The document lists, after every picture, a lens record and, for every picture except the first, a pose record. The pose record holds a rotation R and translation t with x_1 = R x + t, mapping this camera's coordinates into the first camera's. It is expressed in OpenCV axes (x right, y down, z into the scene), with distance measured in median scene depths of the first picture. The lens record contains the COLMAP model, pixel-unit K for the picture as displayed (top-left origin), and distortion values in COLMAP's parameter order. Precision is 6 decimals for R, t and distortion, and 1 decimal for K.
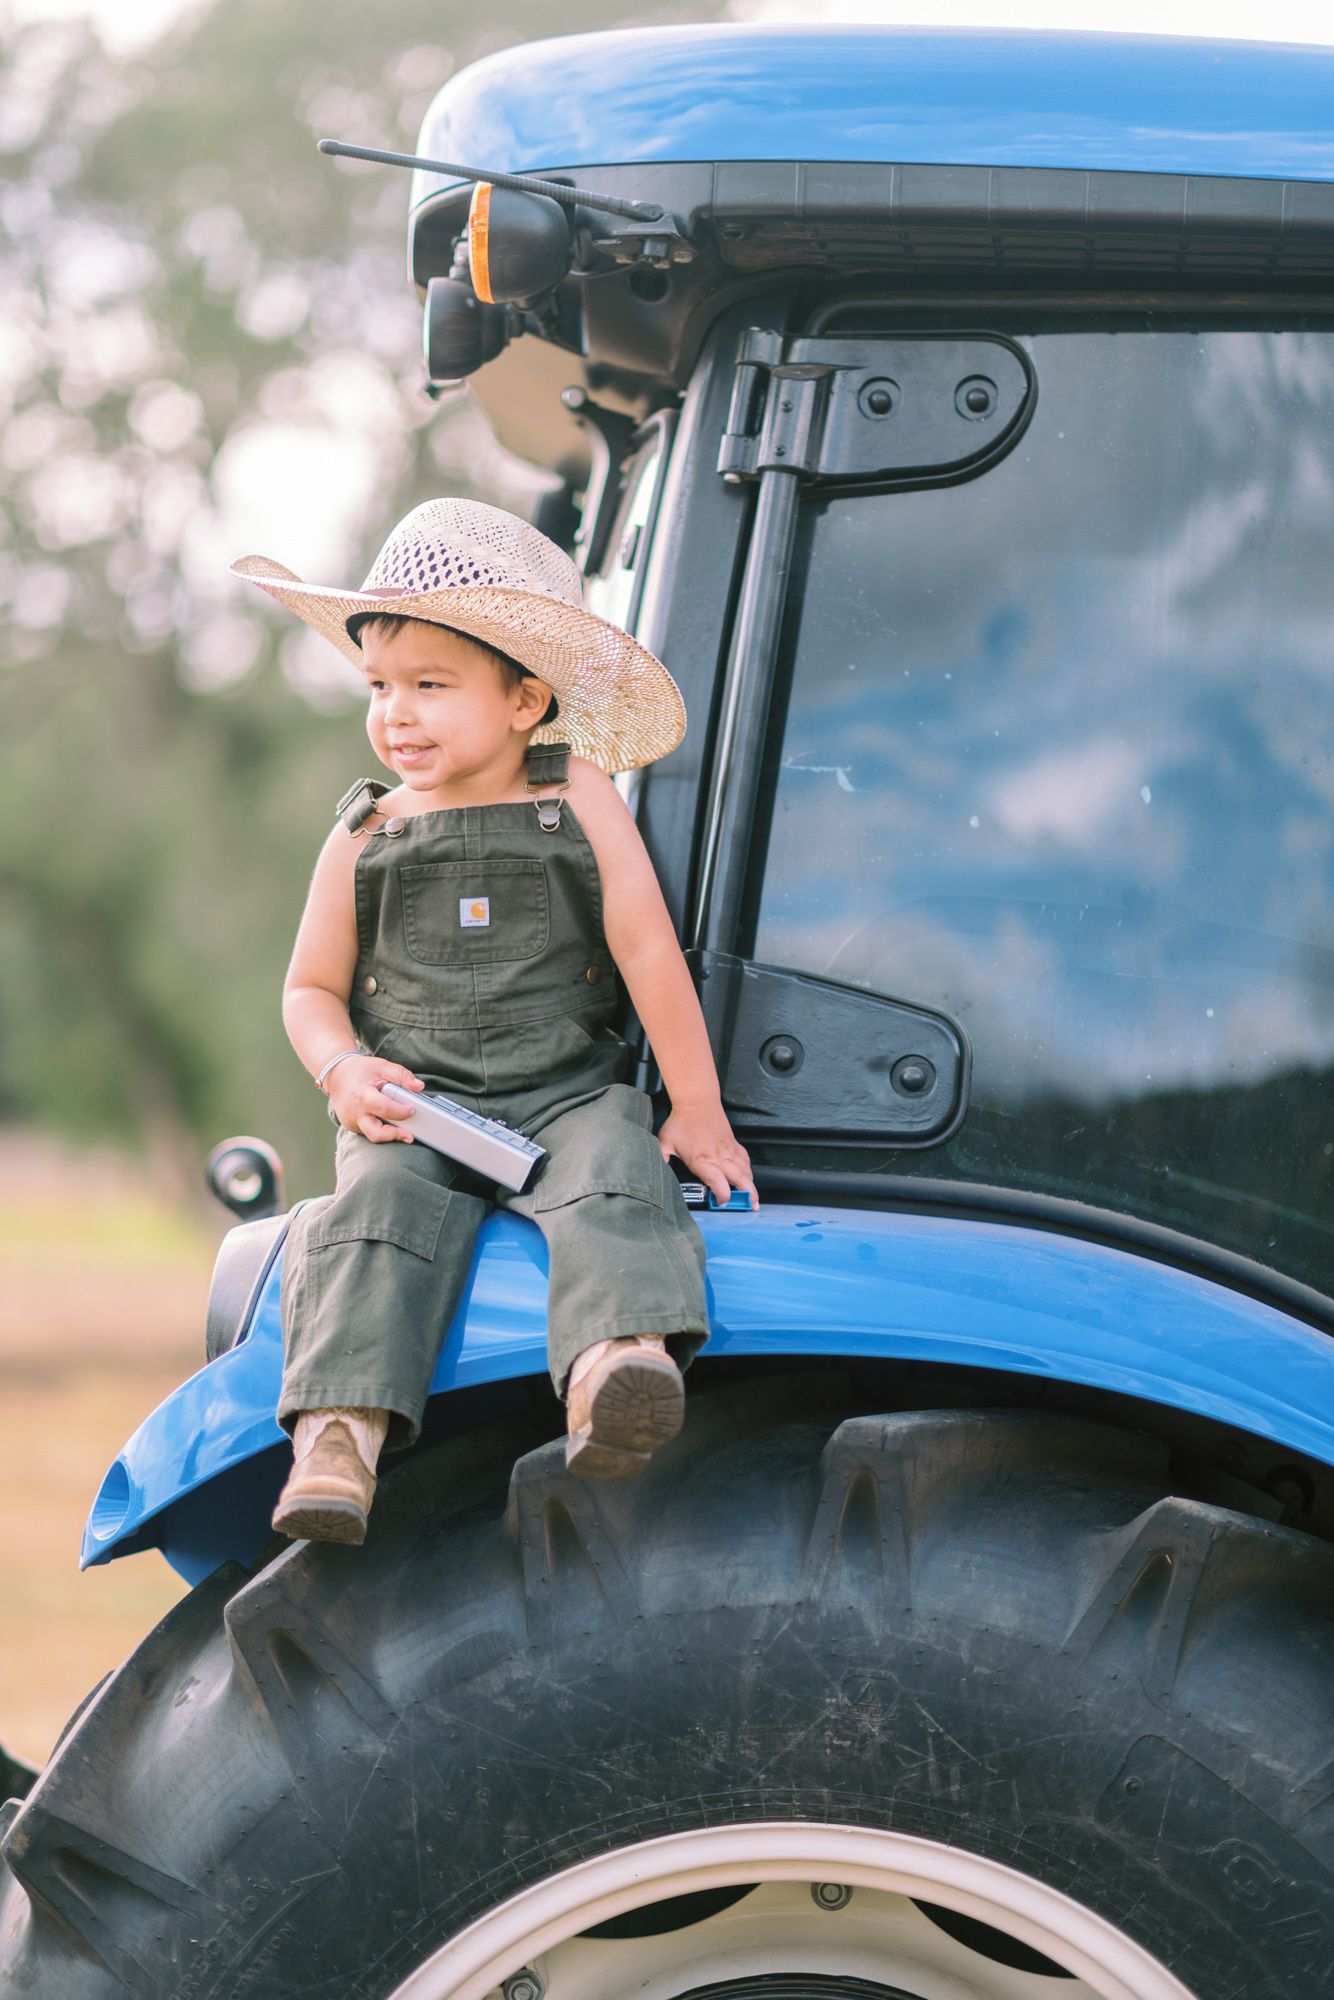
lens RADIAL K [[5119.3, 0, 667.2], [0, 5119.3, 1006.7], [0, 0, 1]] dist [0.073166, 0.000000]
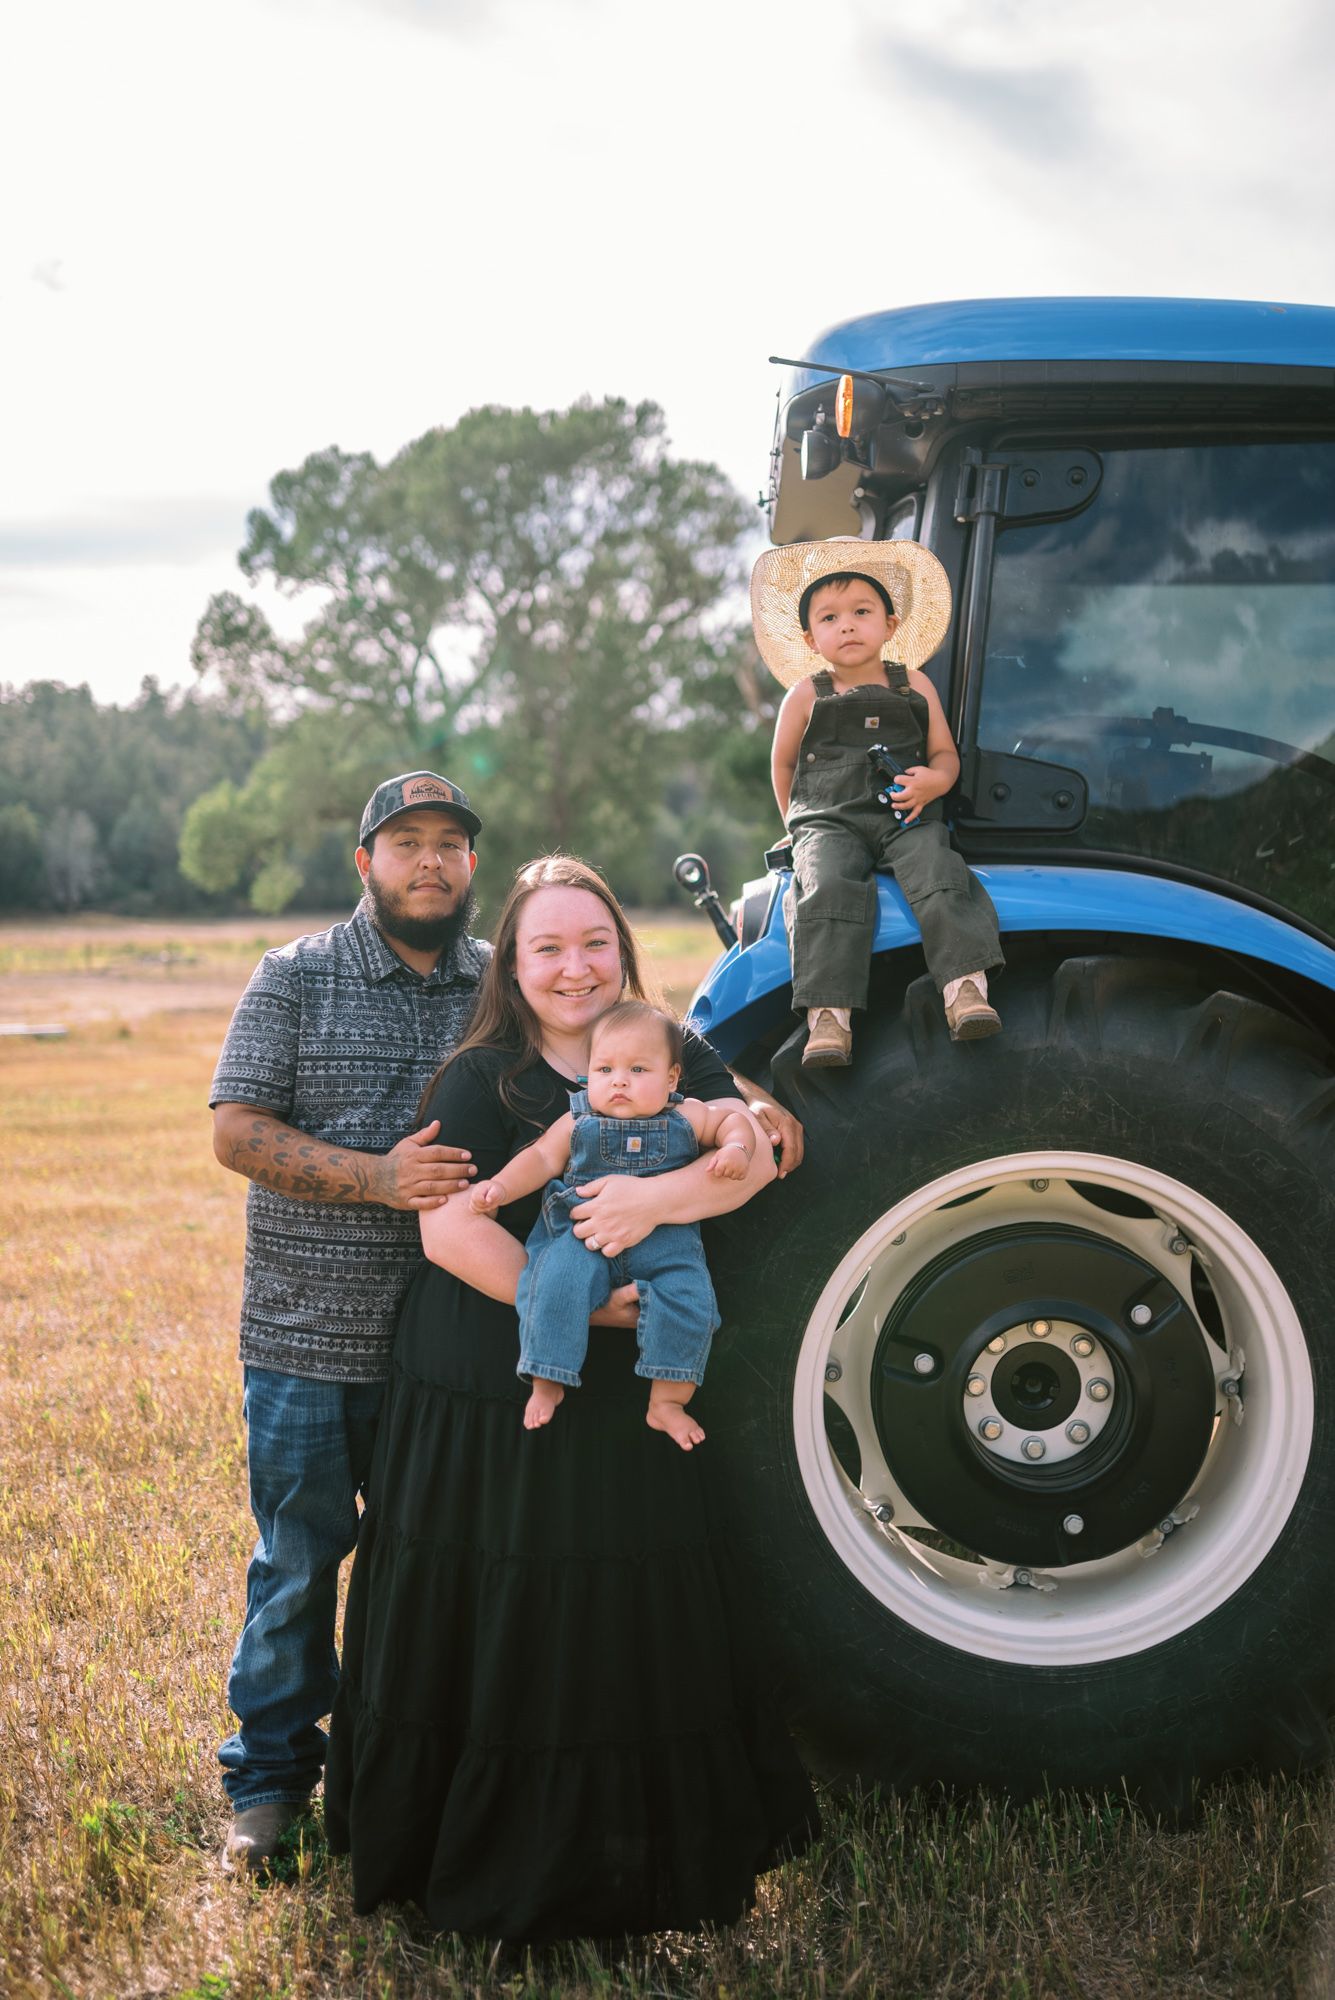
lens RADIAL K [[1930.9, 0, 667.7], [0, 1930.9, 999.2], [0, 0, 1]] dist [0.025200, 0.000000]
pose [[0.997733, -0.037671, 0.055756, -0.172886], [0.033507, 0.996708, 0.073828, 0.032712], [-0.058354, -0.071793, 0.995711, 0.220934]]
